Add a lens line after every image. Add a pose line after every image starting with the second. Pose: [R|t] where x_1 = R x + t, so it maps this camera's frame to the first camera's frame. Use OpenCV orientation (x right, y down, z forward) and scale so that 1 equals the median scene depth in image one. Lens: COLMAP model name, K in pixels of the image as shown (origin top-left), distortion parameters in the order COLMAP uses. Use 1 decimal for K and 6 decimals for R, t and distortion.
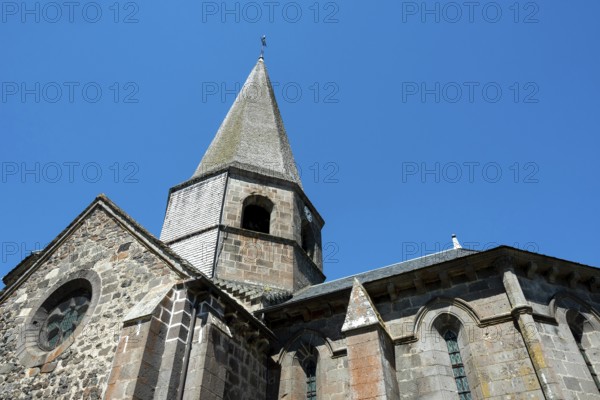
lens RADIAL K [[449.1, 0, 300.0], [0, 449.1, 200.0], [0, 0, 1]] dist [0.004546, 0.000909]
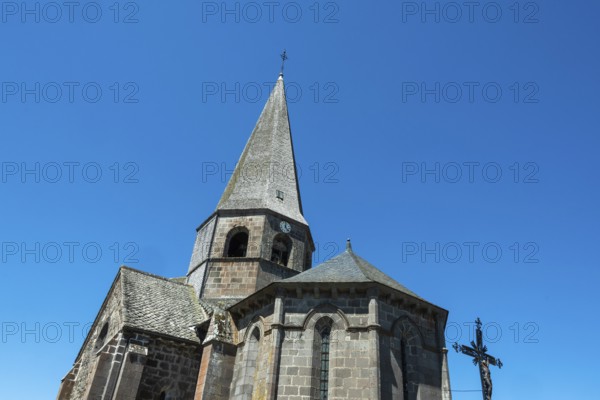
lens RADIAL K [[449.1, 0, 300.0], [0, 449.1, 200.0], [0, 0, 1]] dist [0.004546, 0.000909]
pose [[0.875471, -0.220705, -0.429930, 0.771675], [0.277503, 0.957922, 0.073333, -0.154763], [0.395655, -0.183508, 0.899879, -0.175732]]
